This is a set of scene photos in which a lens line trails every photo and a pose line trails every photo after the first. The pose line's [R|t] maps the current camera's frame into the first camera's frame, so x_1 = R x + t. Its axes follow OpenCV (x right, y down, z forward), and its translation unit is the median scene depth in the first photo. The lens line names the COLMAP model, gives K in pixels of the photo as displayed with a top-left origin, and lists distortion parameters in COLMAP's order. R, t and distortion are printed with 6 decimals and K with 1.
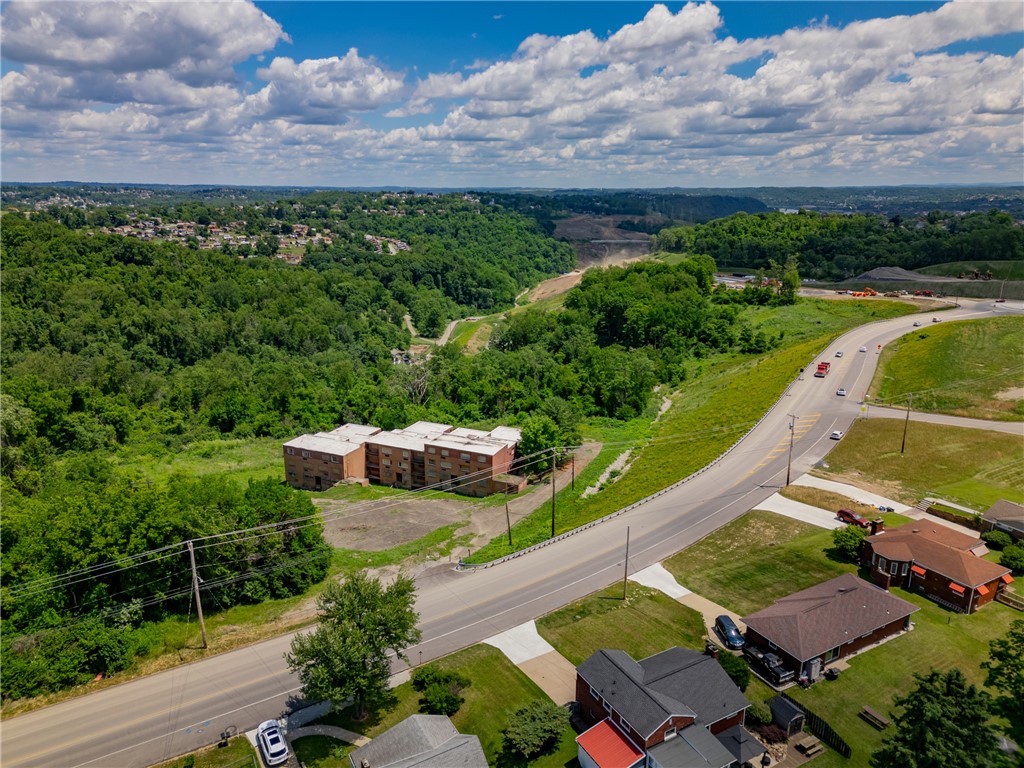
lens RADIAL K [[722.1, 0, 510.7], [0, 722.1, 376.4], [0, 0, 1]] dist [0.064973, -0.047887]
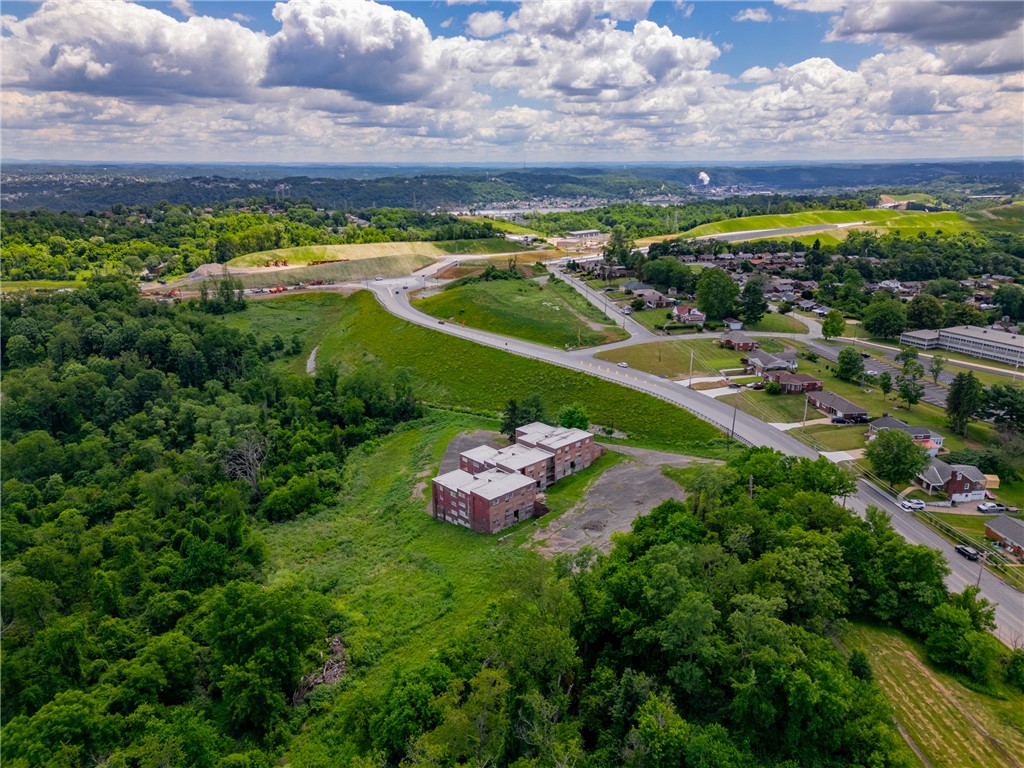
lens RADIAL K [[715.9, 0, 512.0], [0, 715.9, 384.0], [0, 0, 1]] dist [0.066780, -0.046548]
pose [[0.378657, -0.273225, 0.884289, -1.239886], [0.236335, 0.952303, 0.193040, -0.282828], [-0.894855, 0.135893, 0.425169, 0.486624]]
